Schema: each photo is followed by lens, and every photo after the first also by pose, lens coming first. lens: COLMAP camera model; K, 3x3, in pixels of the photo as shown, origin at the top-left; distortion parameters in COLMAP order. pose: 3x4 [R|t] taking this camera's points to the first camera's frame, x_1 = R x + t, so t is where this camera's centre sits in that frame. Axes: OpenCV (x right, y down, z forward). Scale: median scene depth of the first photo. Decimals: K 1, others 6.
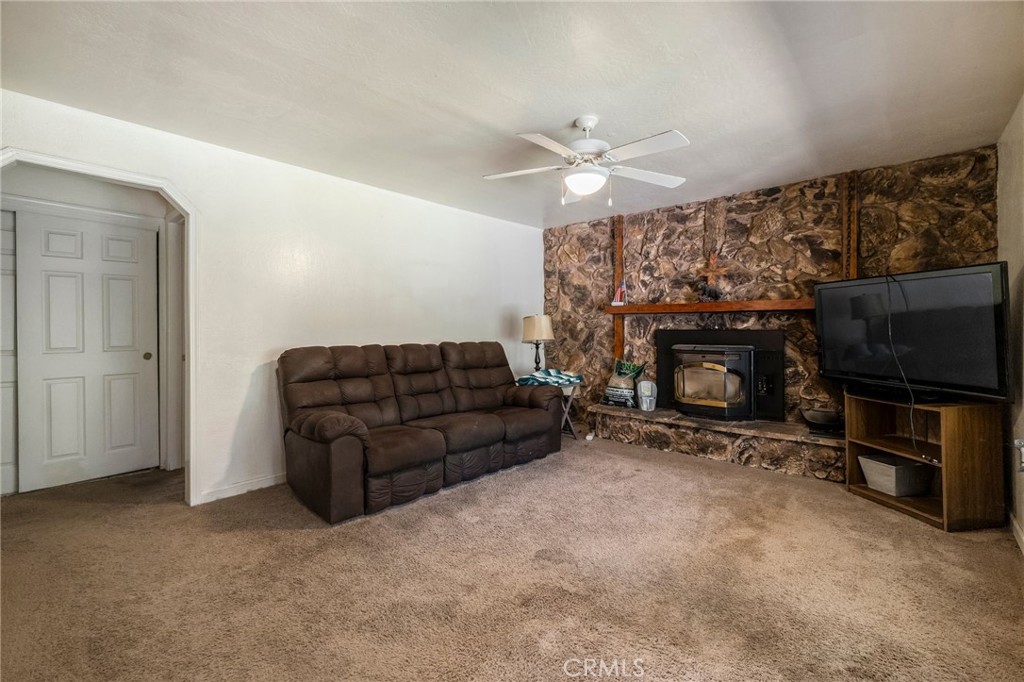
lens RADIAL K [[435.5, 0, 512.0], [0, 435.5, 328.8], [0, 0, 1]] dist [0.000453, 0.000040]
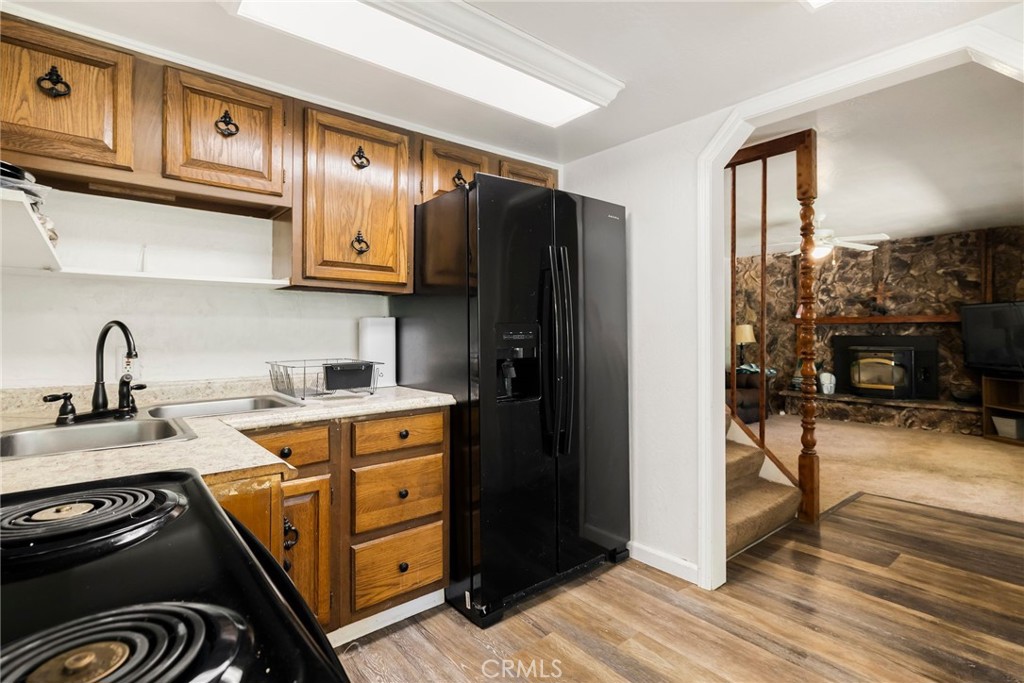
lens RADIAL K [[501.0, 0, 511.9], [0, 501.0, 330.3], [0, 0, 1]] dist [-0.000887, -0.000264]
pose [[0.992014, 0.003549, -0.126076, -0.536975], [-0.005022, 0.999923, -0.011362, 0.009139], [0.126026, 0.011904, 0.991955, -0.781792]]
